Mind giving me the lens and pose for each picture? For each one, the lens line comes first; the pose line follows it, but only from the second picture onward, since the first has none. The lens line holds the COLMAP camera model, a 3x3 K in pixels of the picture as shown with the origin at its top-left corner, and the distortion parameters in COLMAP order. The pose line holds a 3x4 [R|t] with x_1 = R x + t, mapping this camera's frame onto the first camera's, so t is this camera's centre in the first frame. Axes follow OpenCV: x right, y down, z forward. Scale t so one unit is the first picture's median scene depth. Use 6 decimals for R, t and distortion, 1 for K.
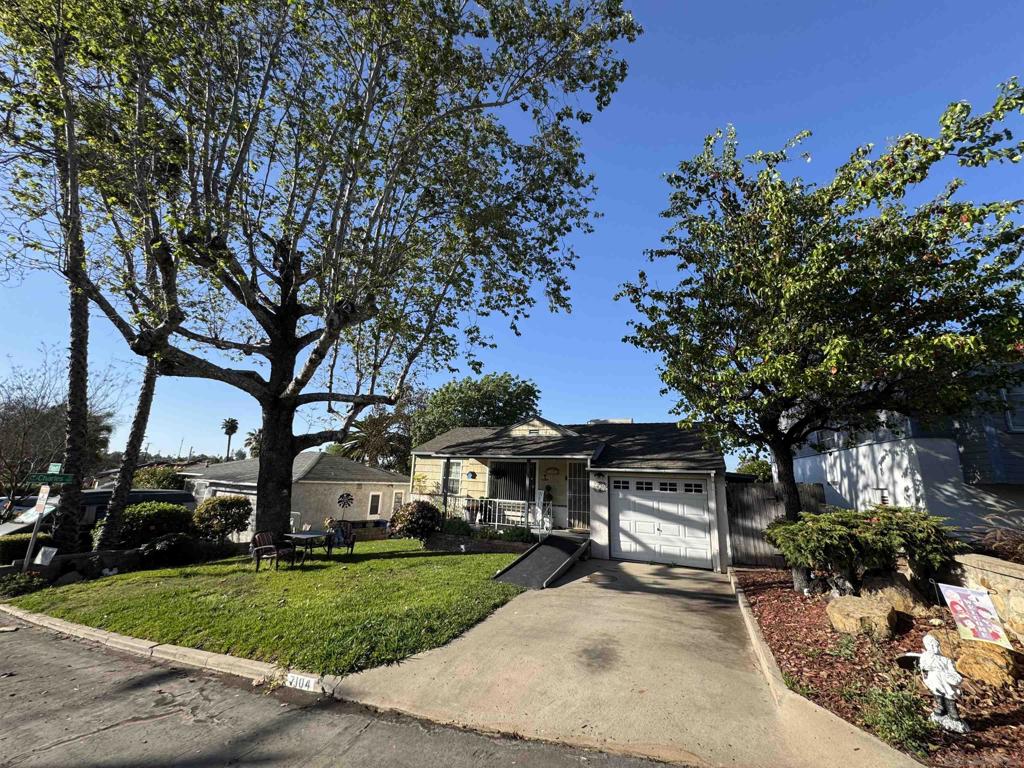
lens RADIAL K [[408.1, 0, 510.7], [0, 408.1, 385.7], [0, 0, 1]] dist [-0.002141, 0.000545]
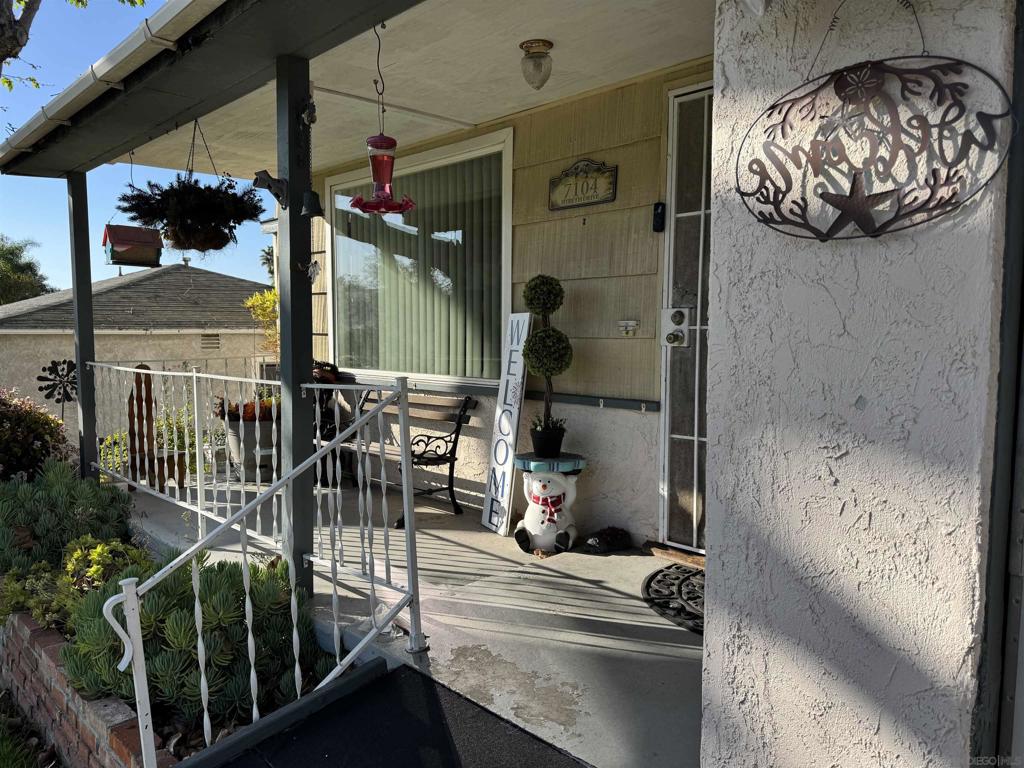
lens RADIAL K [[706.1, 0, 511.8], [0, 706.1, 385.3], [0, 0, 1]] dist [0.000101, -0.000151]
pose [[0.932865, -0.012071, -0.360023, 0.216879], [0.118215, 0.954347, 0.274314, 0.255527], [0.340276, -0.298458, 0.891704, 0.913333]]
